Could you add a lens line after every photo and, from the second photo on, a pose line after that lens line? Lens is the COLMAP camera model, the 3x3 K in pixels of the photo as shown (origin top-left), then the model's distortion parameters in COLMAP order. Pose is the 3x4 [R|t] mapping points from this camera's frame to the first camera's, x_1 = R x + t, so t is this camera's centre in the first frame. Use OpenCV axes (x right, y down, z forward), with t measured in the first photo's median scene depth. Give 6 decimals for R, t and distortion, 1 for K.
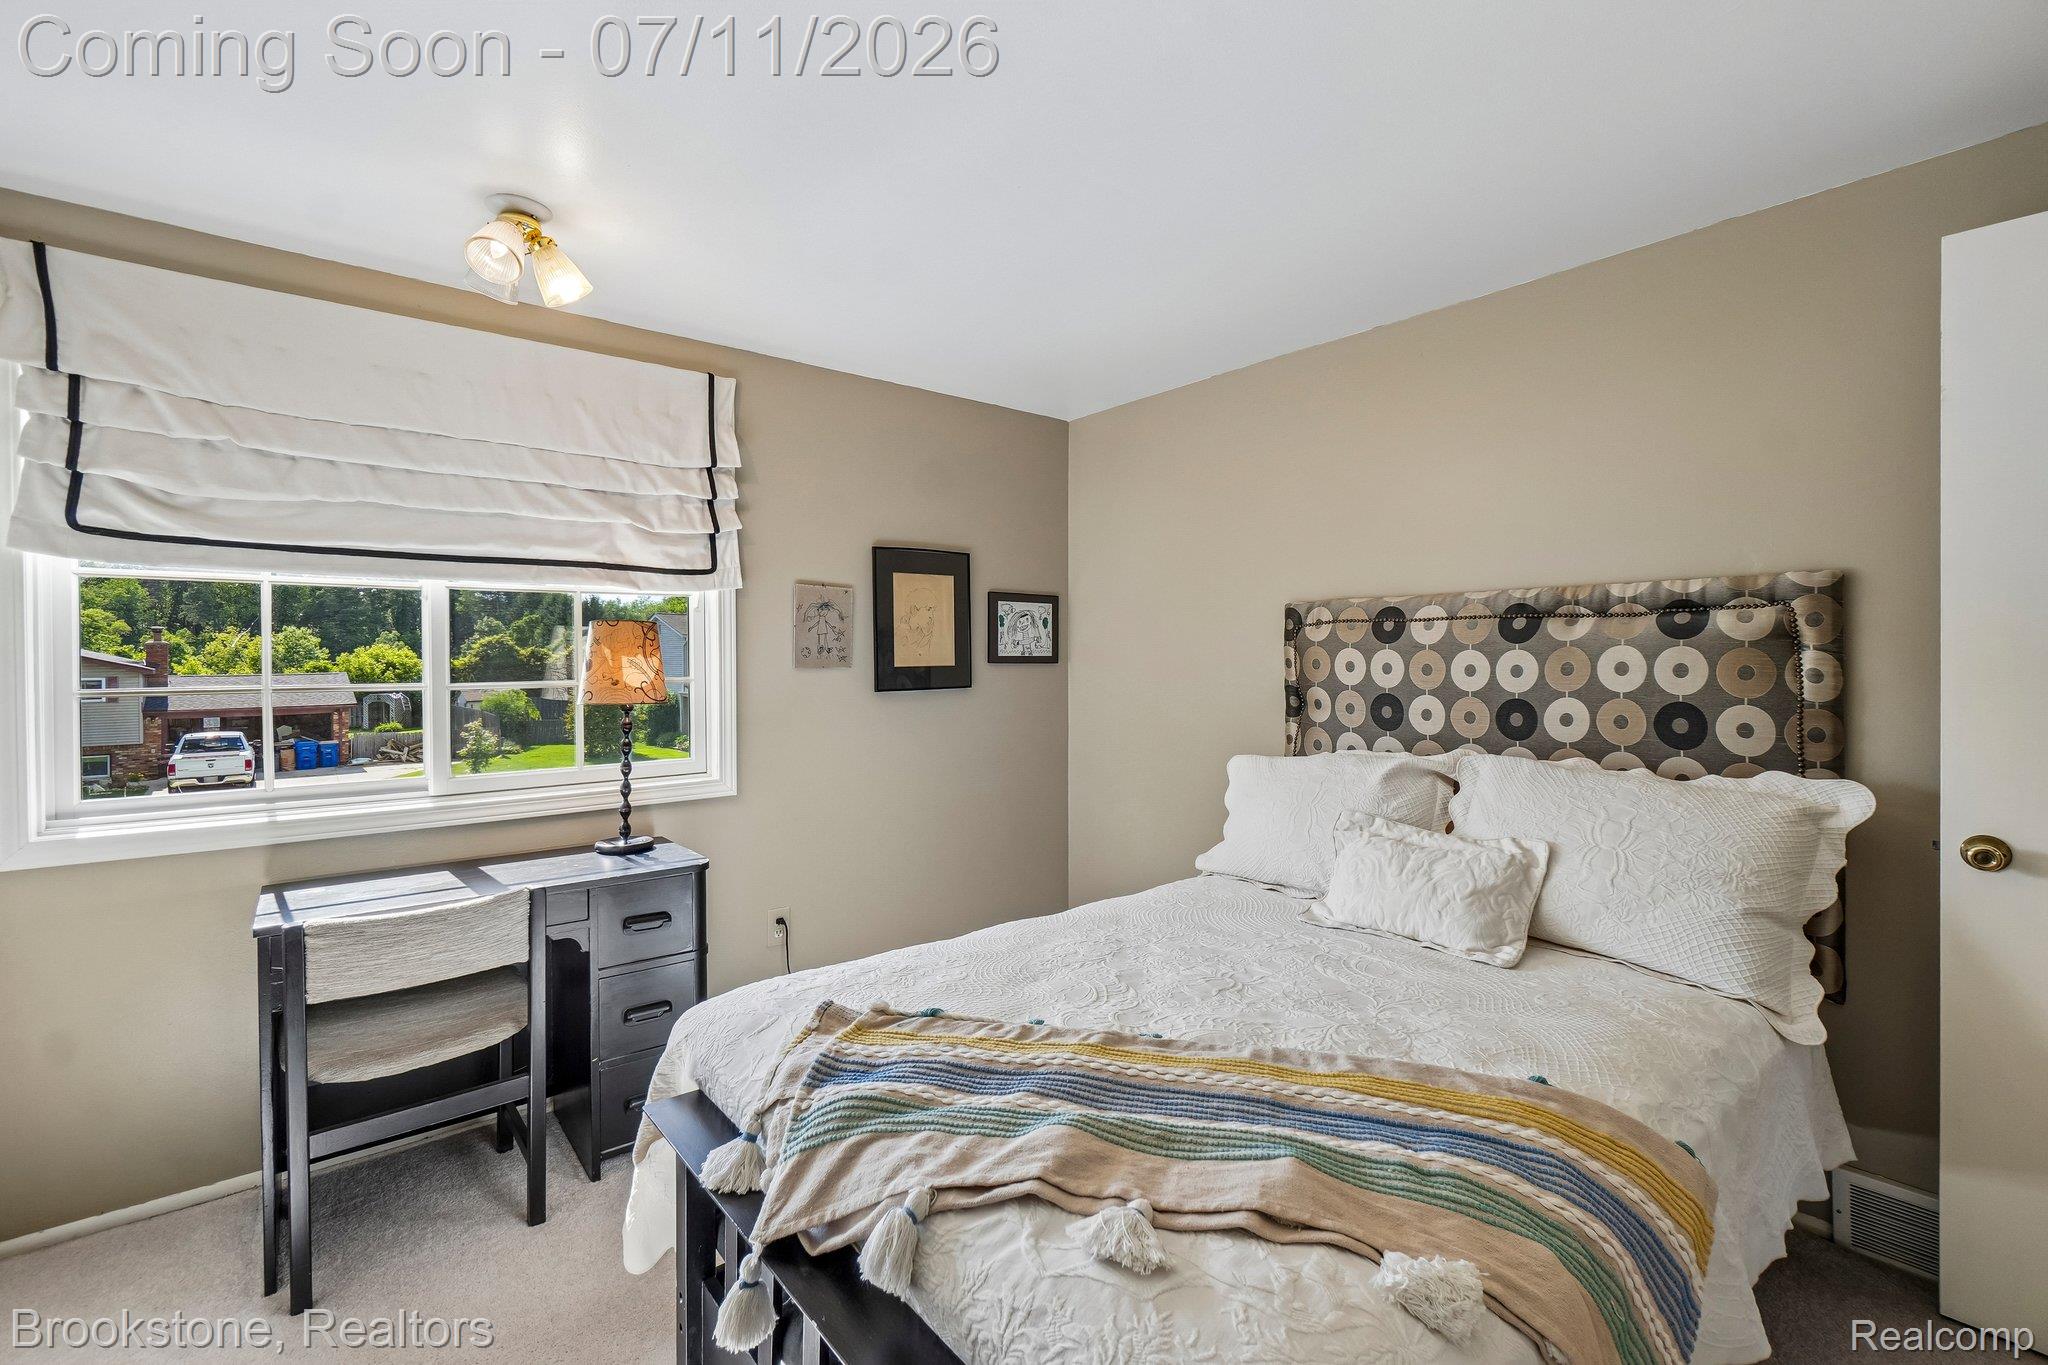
lens RADIAL K [[899.9, 0, 1033.2], [0, 899.9, 669.6], [0, 0, 1]] dist [-0.009826, 0.000753]
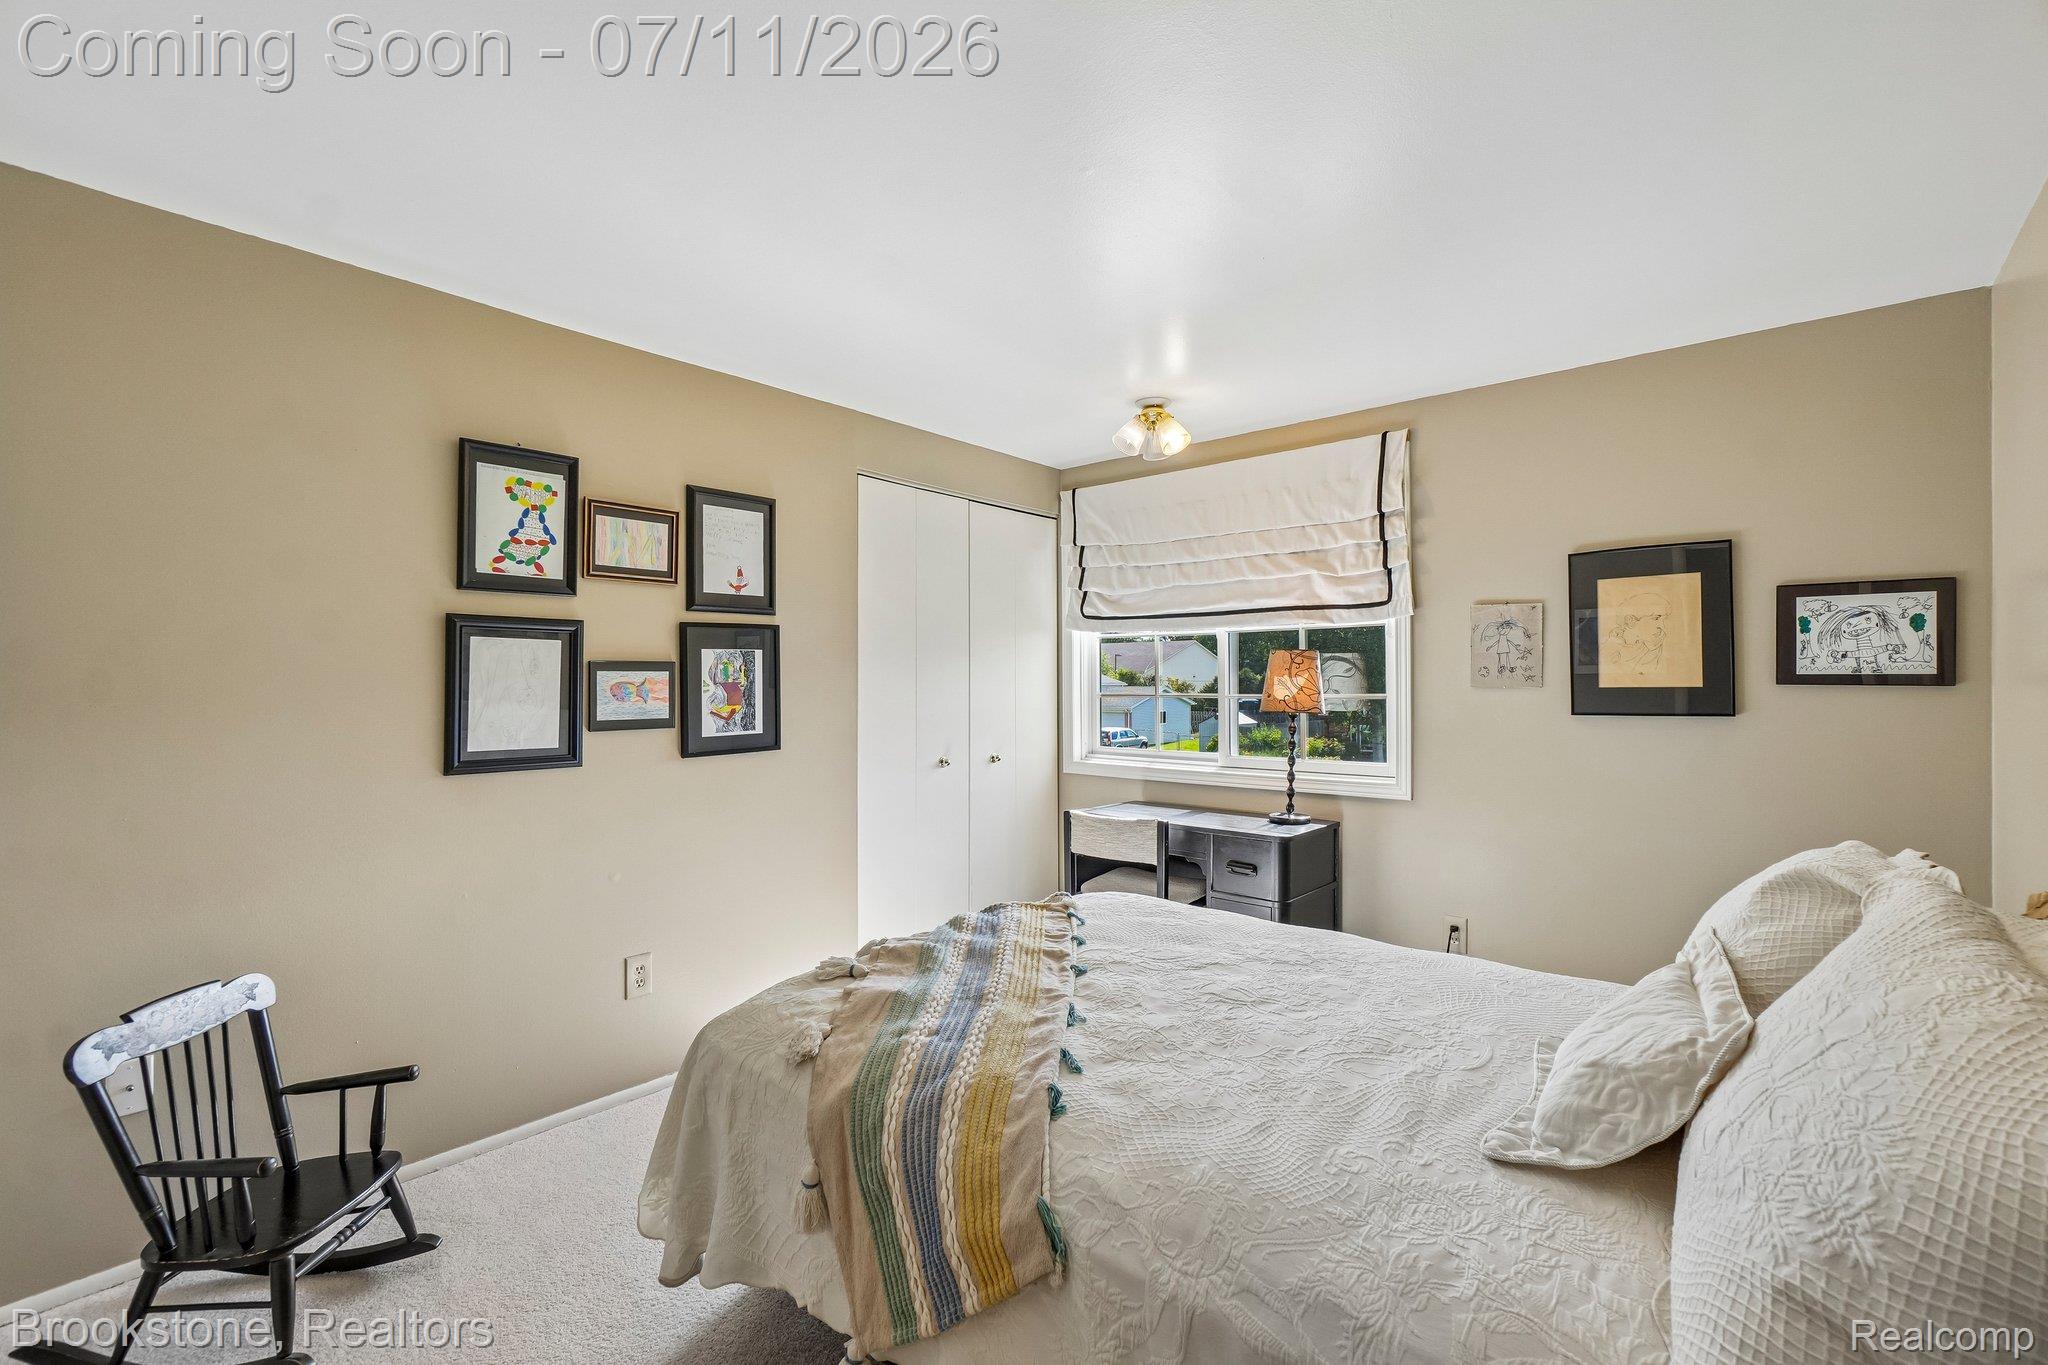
lens RADIAL K [[899.9, 0, 1020.9], [0, 899.9, 679.8], [0, 0, 1]] dist [-0.009826, 0.000753]
pose [[0.154741, 0.002873, -0.987951, 0.773424], [-0.010440, 0.999945, 0.001273, -0.007186], [0.987900, 0.010117, 0.154762, 0.389662]]
